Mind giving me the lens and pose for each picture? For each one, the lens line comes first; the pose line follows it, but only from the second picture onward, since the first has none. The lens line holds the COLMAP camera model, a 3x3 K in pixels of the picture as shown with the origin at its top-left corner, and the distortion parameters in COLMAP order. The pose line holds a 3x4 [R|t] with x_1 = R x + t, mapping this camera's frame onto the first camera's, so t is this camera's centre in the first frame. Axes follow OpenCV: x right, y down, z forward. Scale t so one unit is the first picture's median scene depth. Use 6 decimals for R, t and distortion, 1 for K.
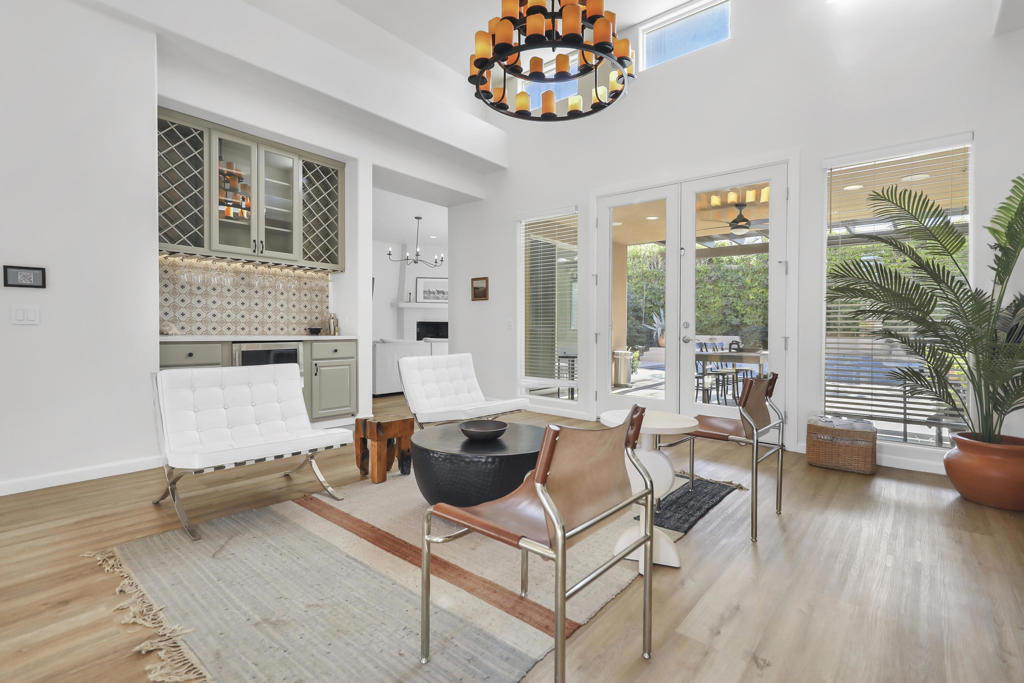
lens RADIAL K [[471.8, 0, 514.6], [0, 471.8, 336.5], [0, 0, 1]] dist [0.009470, -0.001570]
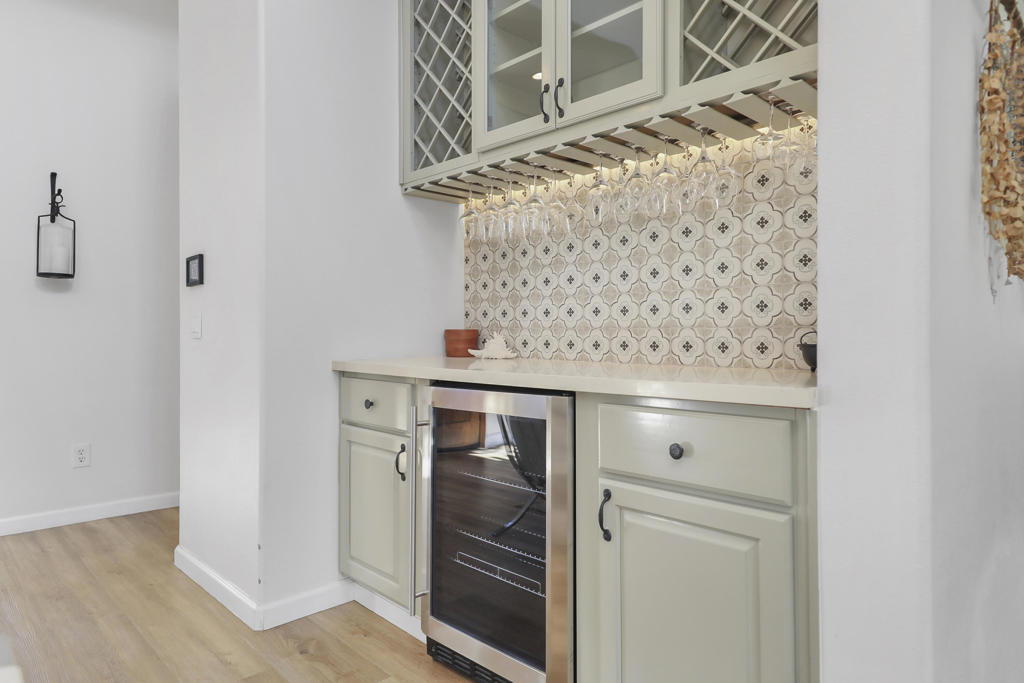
lens RADIAL K [[625.2, 0, 512.2], [0, 625.2, 340.6], [0, 0, 1]] dist [0.004894, 0.000420]
pose [[-0.108639, -0.005999, -0.994063, -0.093597], [-0.019079, 0.999810, -0.003949, -0.016411], [0.993898, 0.018537, -0.108733, 0.960871]]
